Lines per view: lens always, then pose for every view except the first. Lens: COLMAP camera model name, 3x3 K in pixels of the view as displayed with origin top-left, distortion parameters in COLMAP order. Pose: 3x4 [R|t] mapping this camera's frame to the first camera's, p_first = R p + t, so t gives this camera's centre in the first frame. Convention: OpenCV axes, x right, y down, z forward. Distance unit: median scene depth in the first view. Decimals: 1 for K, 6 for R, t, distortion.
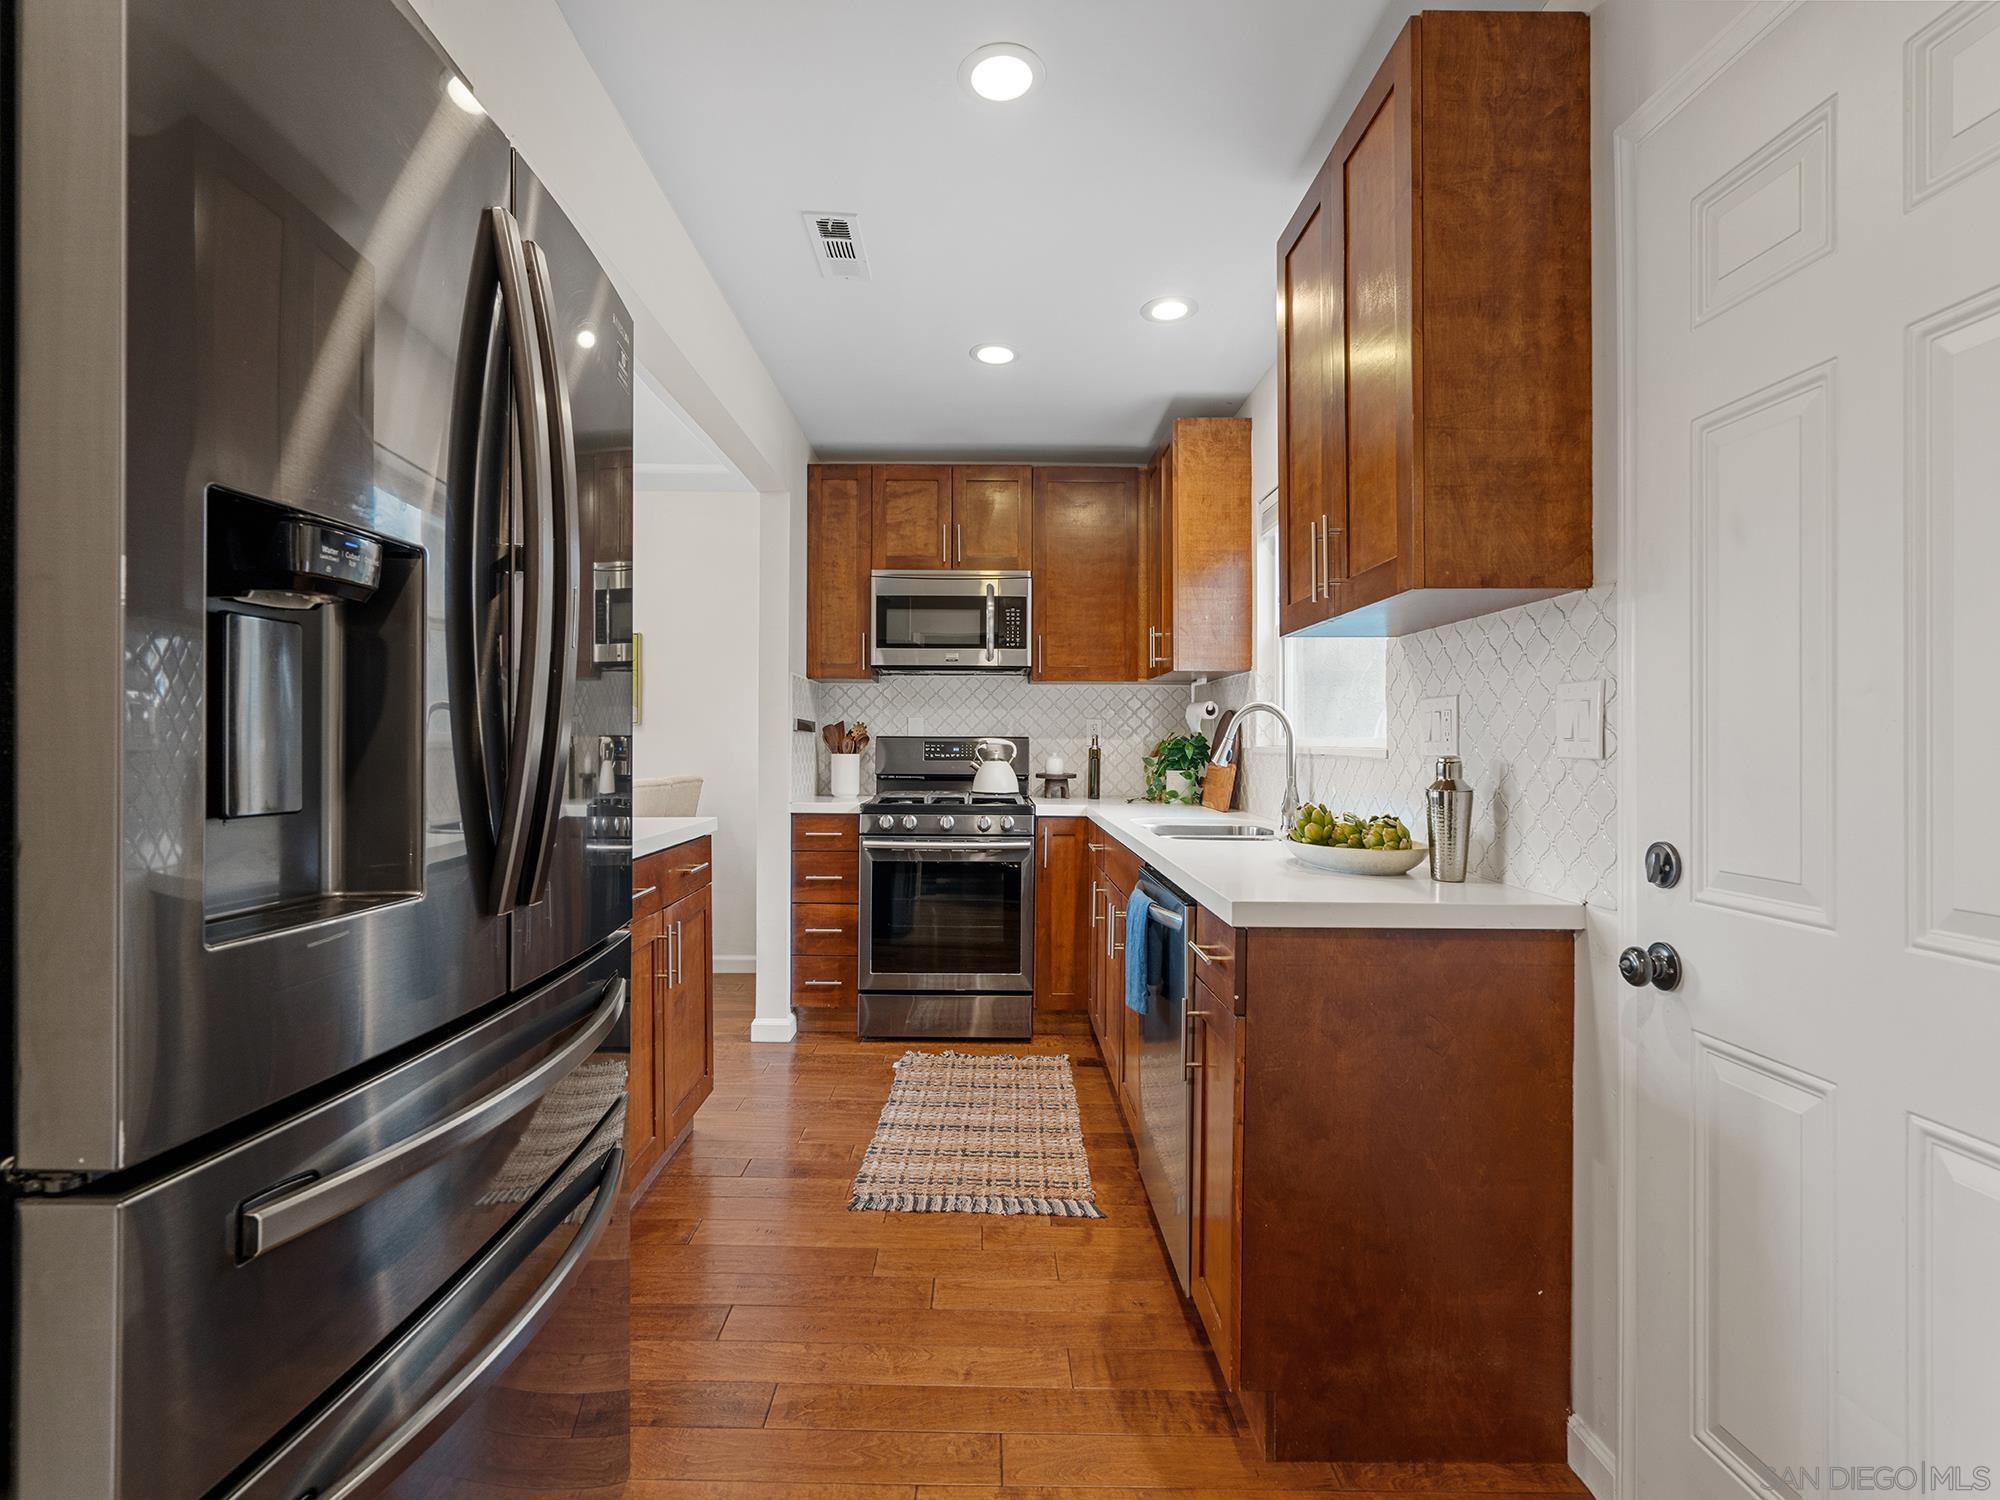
lens RADIAL K [[914.7, 0, 991.3], [0, 914.7, 740.3], [0, 0, 1]] dist [0.001252, 0.000420]
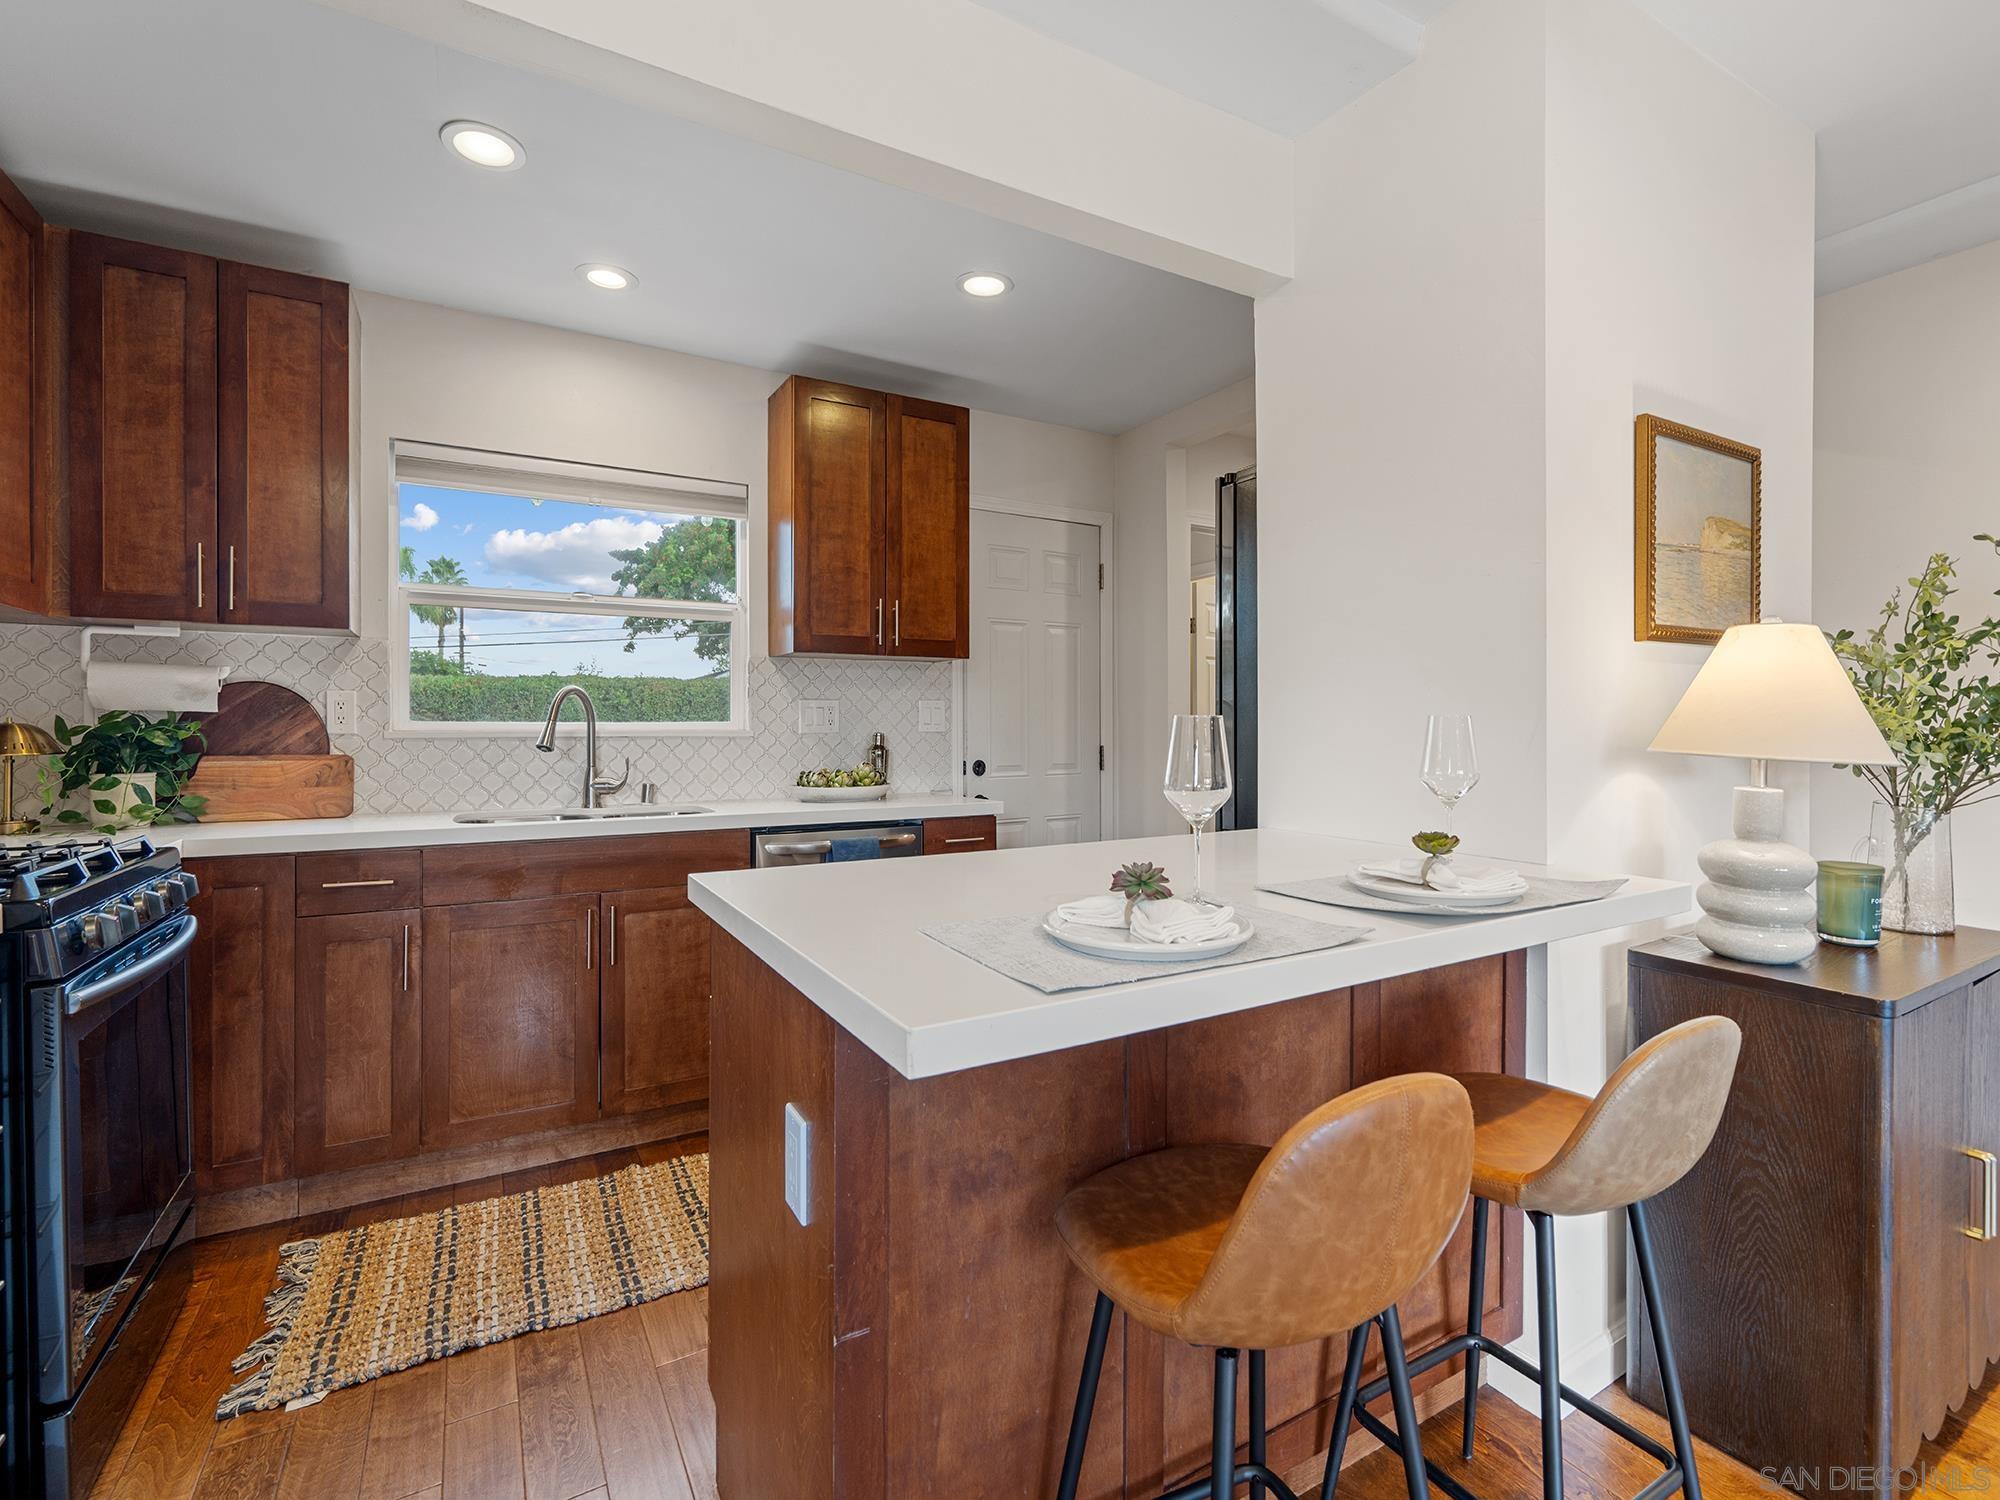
lens RADIAL K [[914.7, 0, 1014.1], [0, 914.7, 732.9], [0, 0, 1]] dist [0.001252, 0.000420]
pose [[-0.497378, -0.010594, 0.867469, -0.603359], [-0.000510, 0.999929, 0.011920, -0.001684], [-0.867534, 0.005487, -0.497348, 0.783586]]
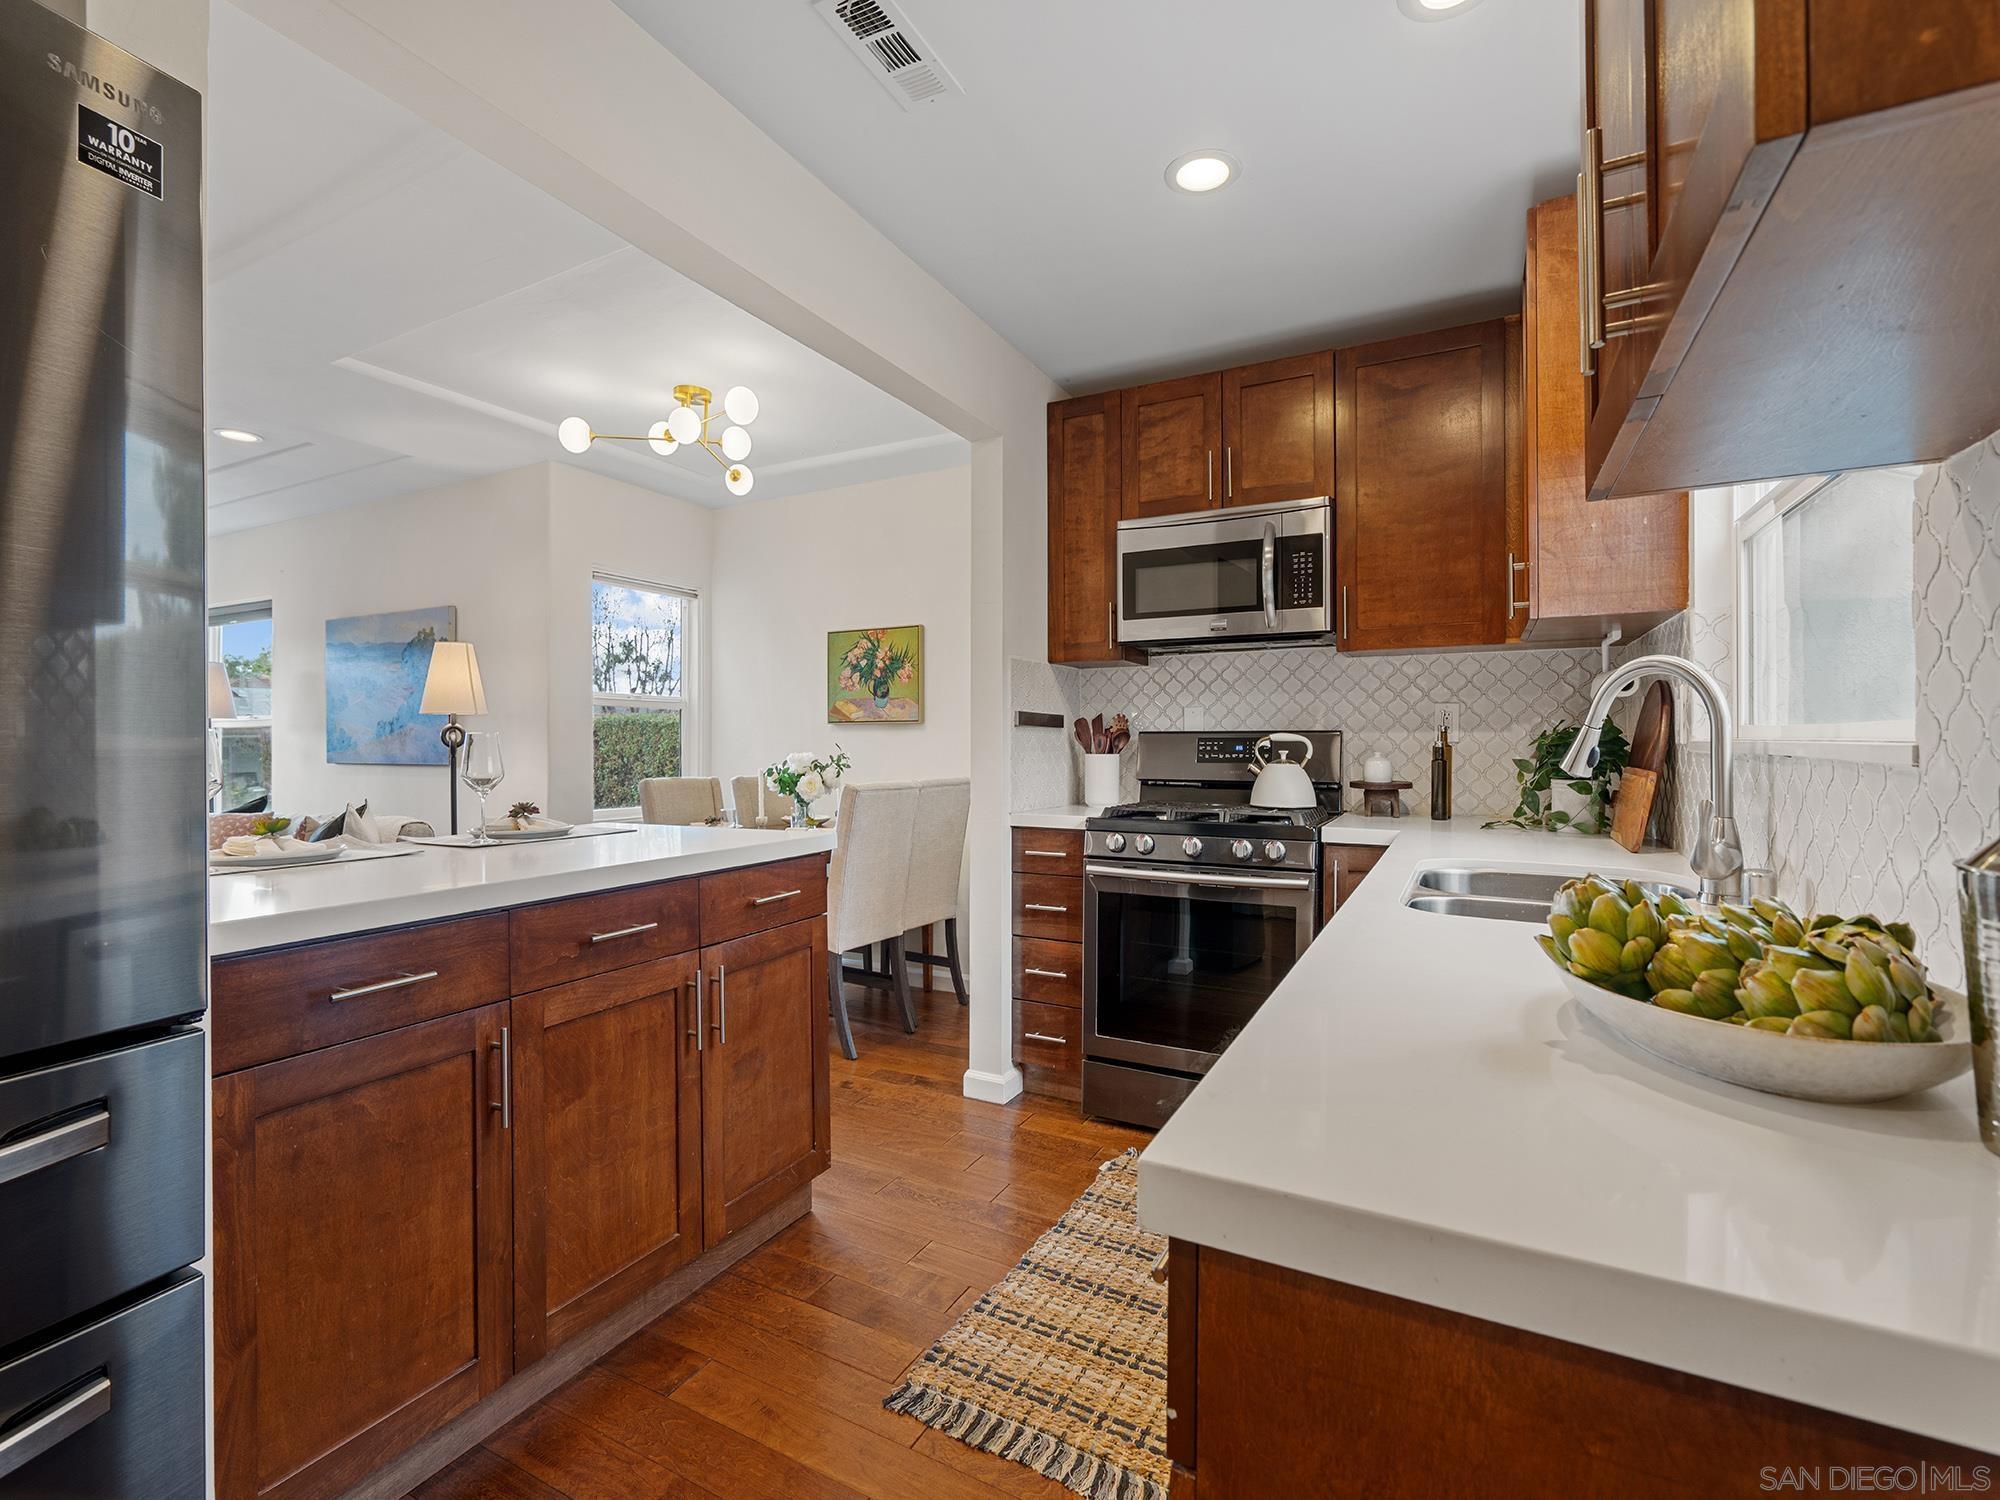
lens RADIAL K [[914.7, 0, 996.8], [0, 914.7, 745.6], [0, 0, 1]] dist [0.001252, 0.000420]
pose [[0.882135, -0.005000, -0.470970, 0.149054], [0.008257, 0.999954, 0.004850, 0.002719], [0.470924, -0.008168, 0.882136, 0.250670]]
